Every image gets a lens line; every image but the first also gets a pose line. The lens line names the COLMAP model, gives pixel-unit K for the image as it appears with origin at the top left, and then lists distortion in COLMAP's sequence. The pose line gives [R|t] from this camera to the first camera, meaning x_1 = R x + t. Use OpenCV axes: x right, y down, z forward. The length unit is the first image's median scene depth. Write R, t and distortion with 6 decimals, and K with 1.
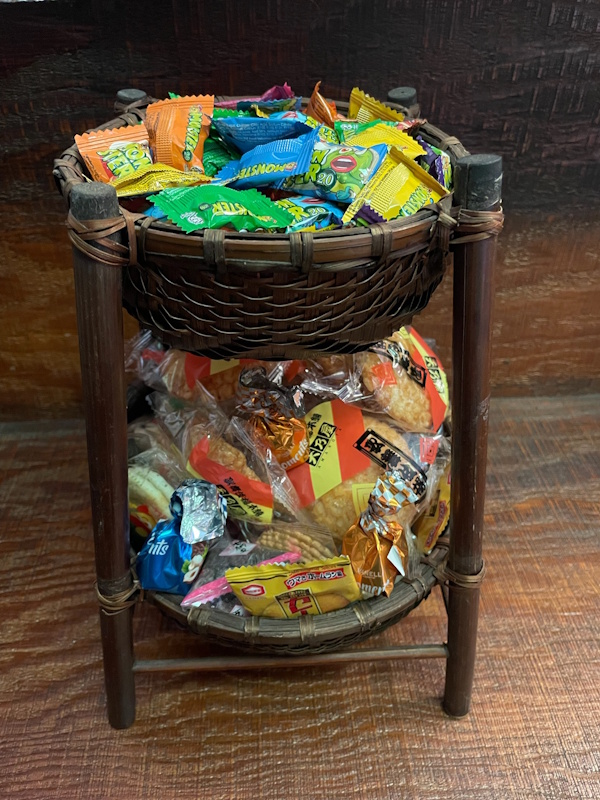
lens RADIAL K [[605.2, 0, 300.0], [0, 605.2, 400.0], [0, 0, 1]] dist [0.079276, -0.097176]
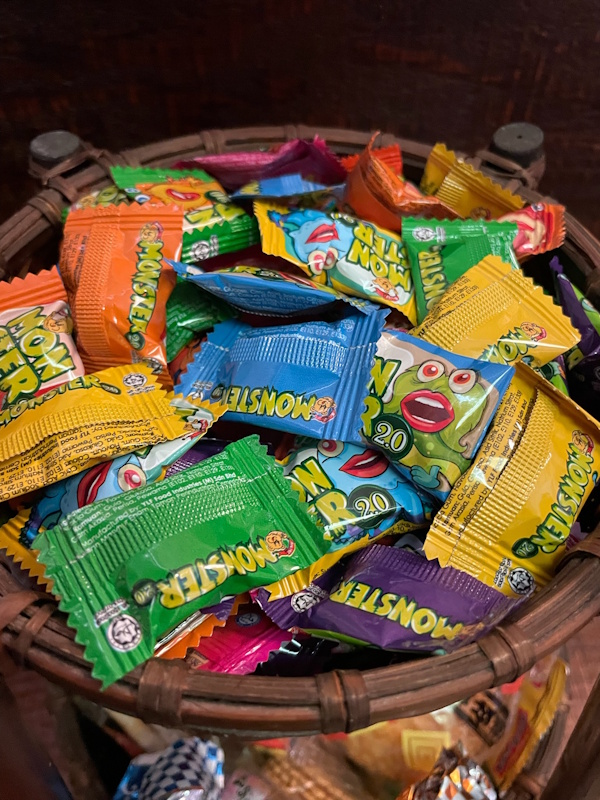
lens RADIAL K [[608.3, 0, 300.0], [0, 608.3, 400.0], [0, 0, 1]] dist [0.063704, -0.112117]
pose [[0.999100, 0.018705, -0.038070, -0.014713], [-0.010278, 0.977527, 0.210558, -0.458352], [0.041153, -0.209977, 0.976840, 0.457267]]
